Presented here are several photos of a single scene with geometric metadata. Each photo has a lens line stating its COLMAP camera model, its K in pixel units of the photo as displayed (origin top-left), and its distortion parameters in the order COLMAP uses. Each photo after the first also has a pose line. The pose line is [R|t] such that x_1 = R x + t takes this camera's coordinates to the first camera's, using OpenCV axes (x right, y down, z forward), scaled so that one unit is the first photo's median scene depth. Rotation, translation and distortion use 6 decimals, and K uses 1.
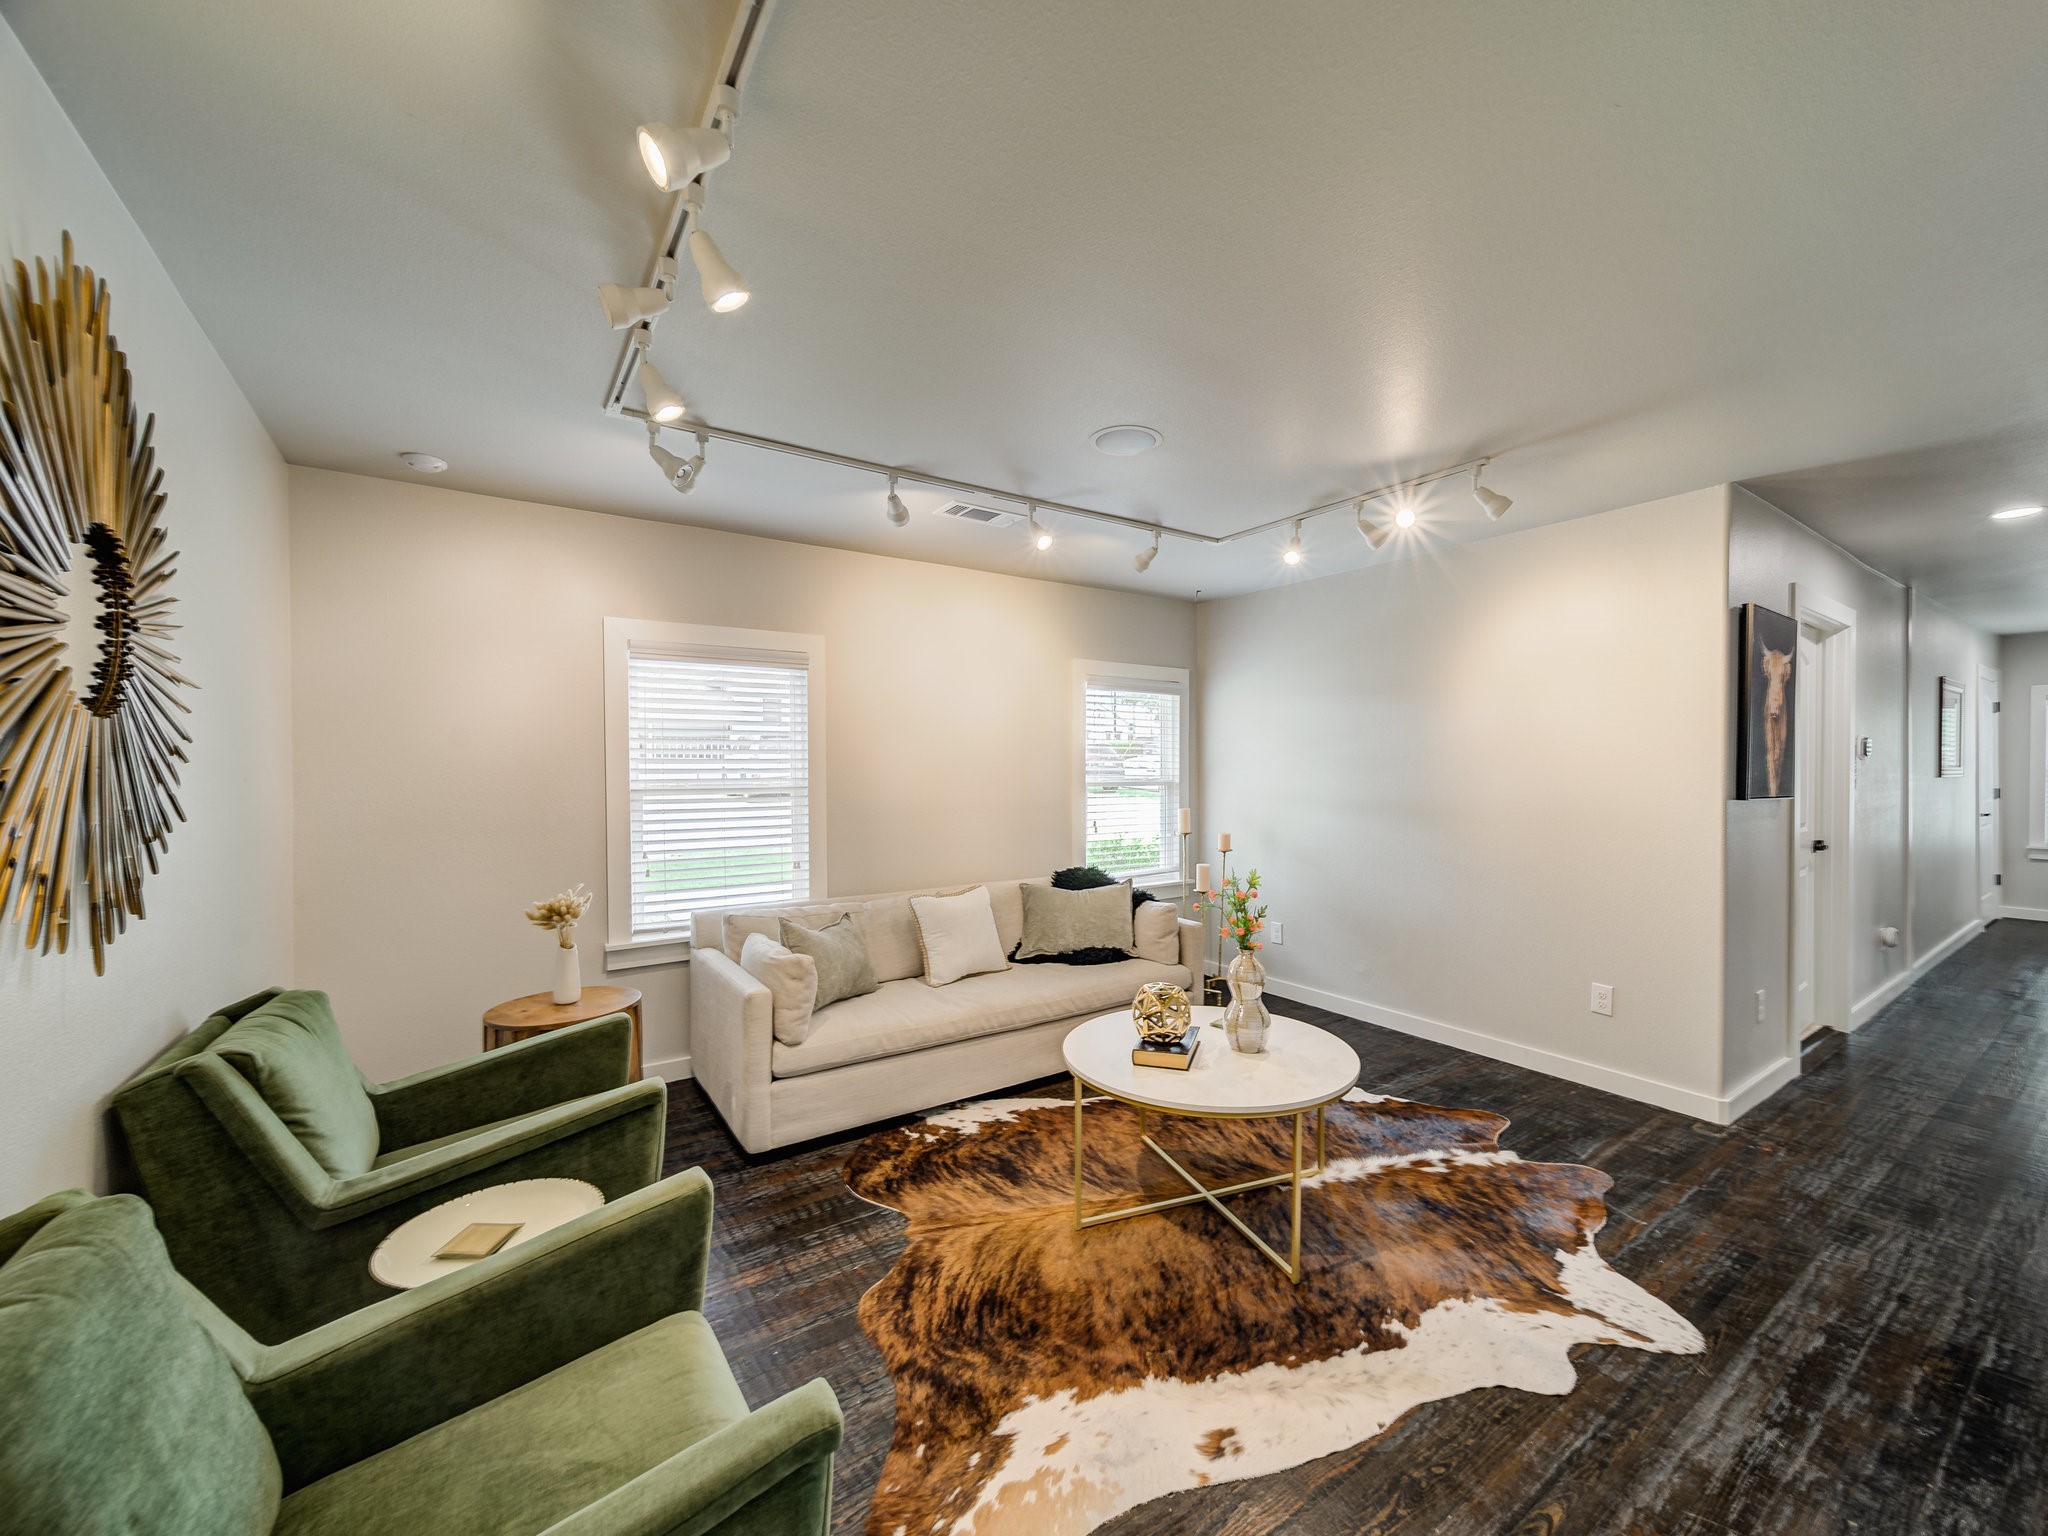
lens RADIAL K [[805.6, 0, 1024.5], [0, 805.6, 777.5], [0, 0, 1]] dist [-0.002051, -0.000690]
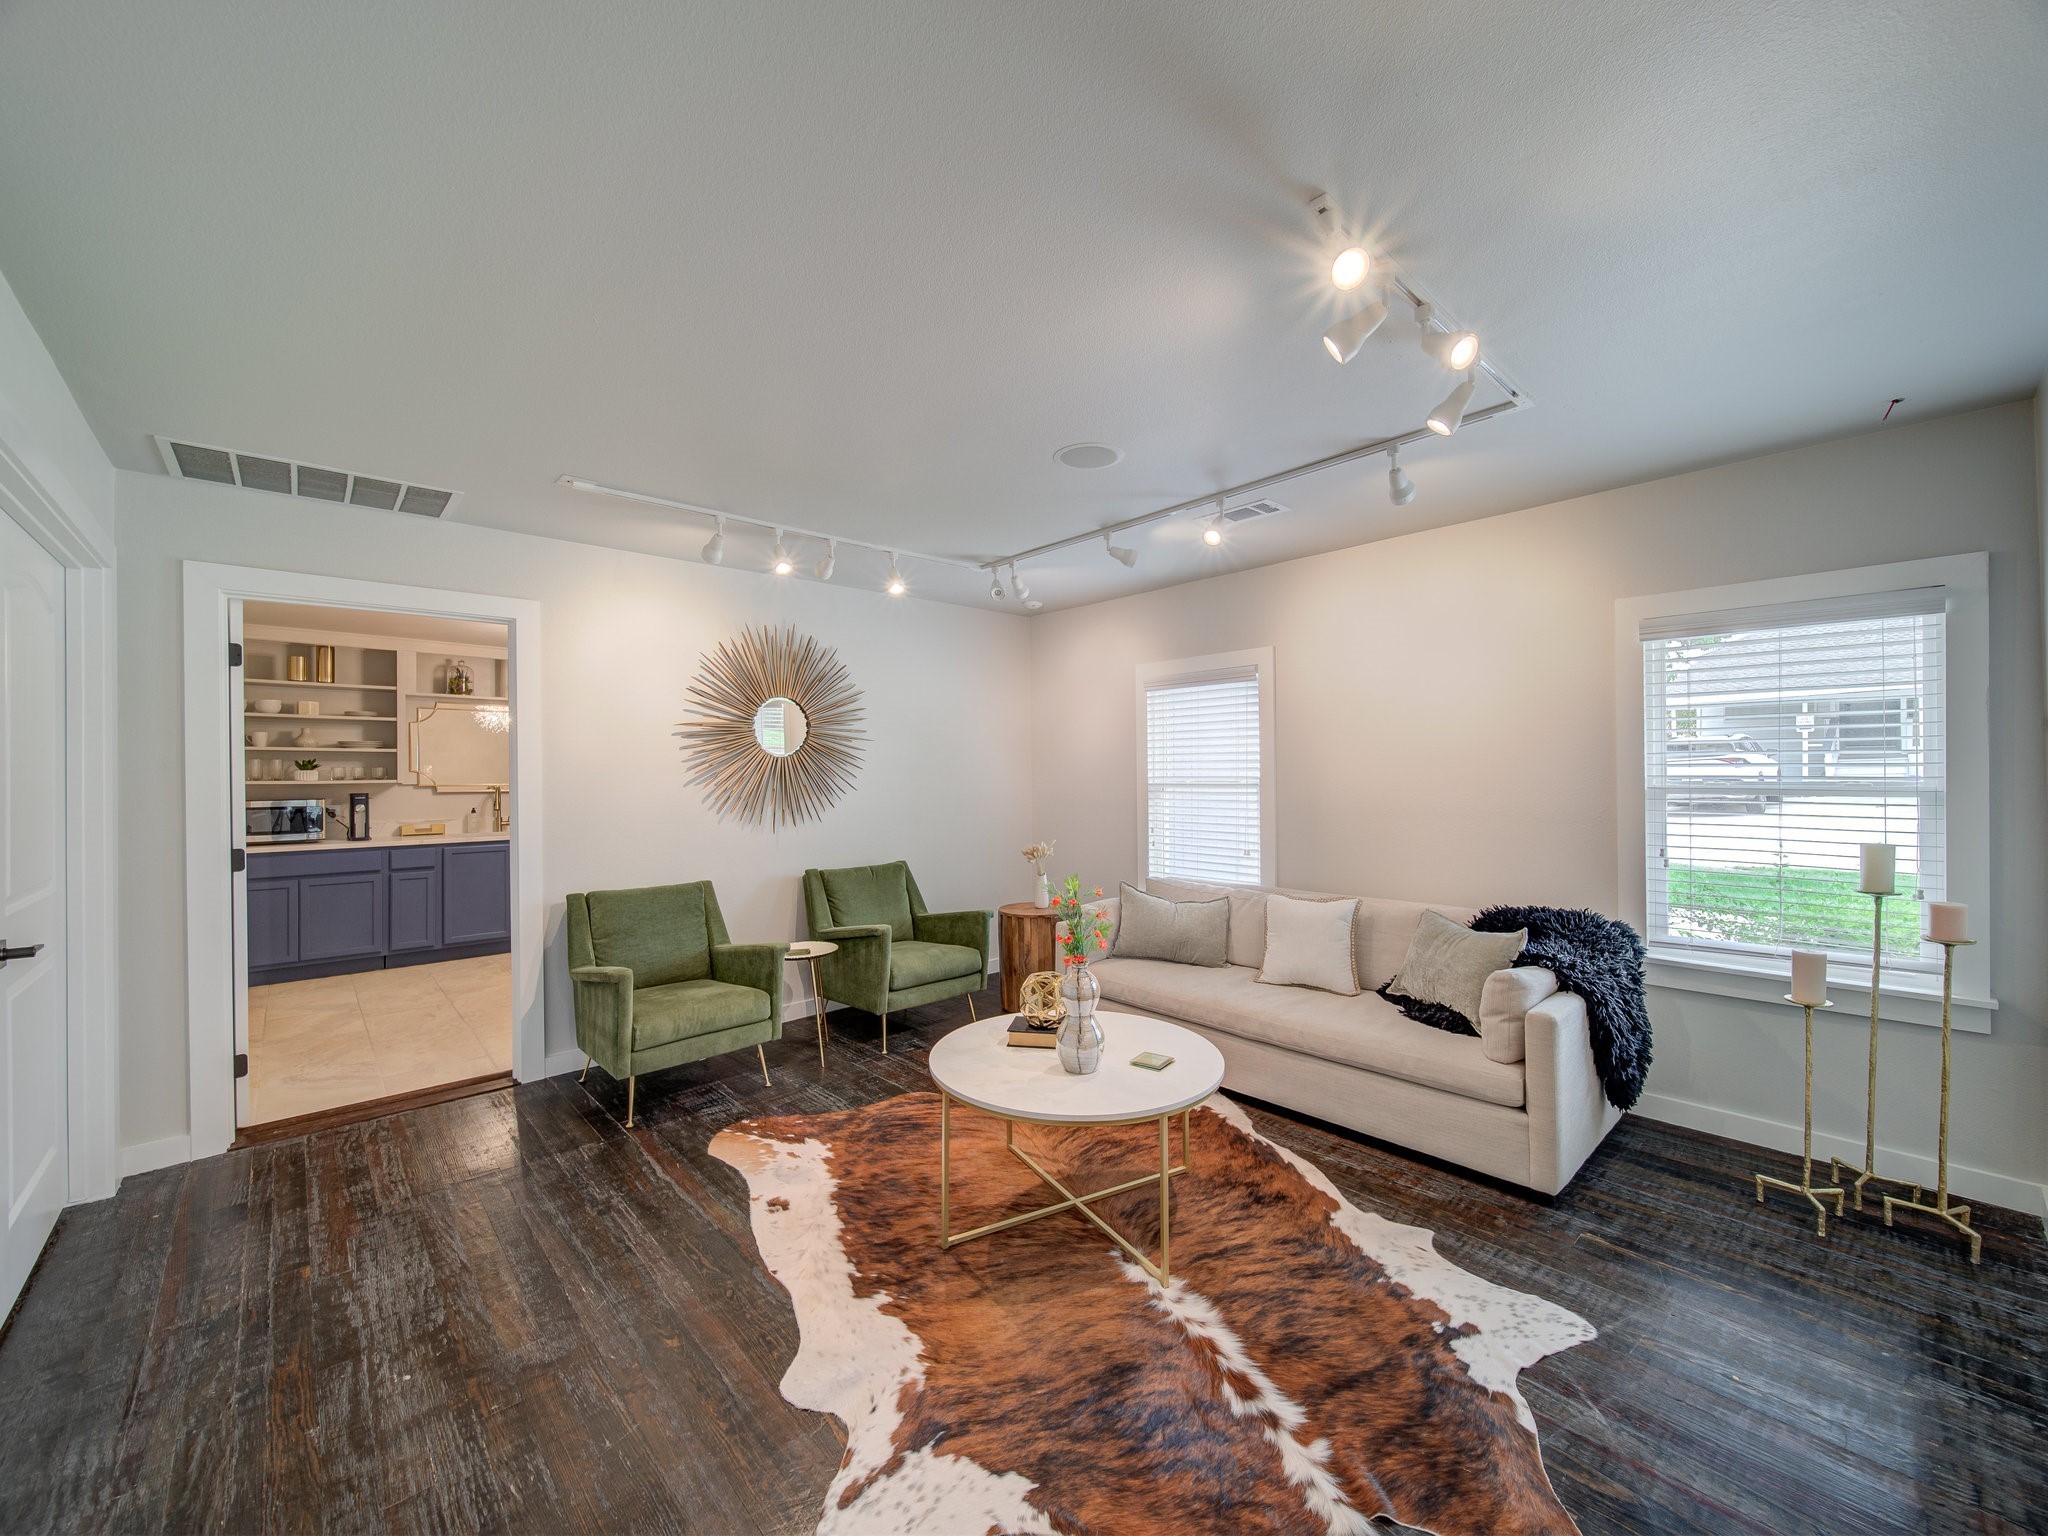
lens RADIAL K [[805.6, 0, 1058.0], [0, 805.6, 770.4], [0, 0, 1]] dist [-0.002051, -0.000690]
pose [[0.169133, 0.002648, -0.985590, 1.158291], [-0.003399, 0.999992, 0.002104, -0.012926], [0.985587, 0.002994, 0.169141, 0.784455]]
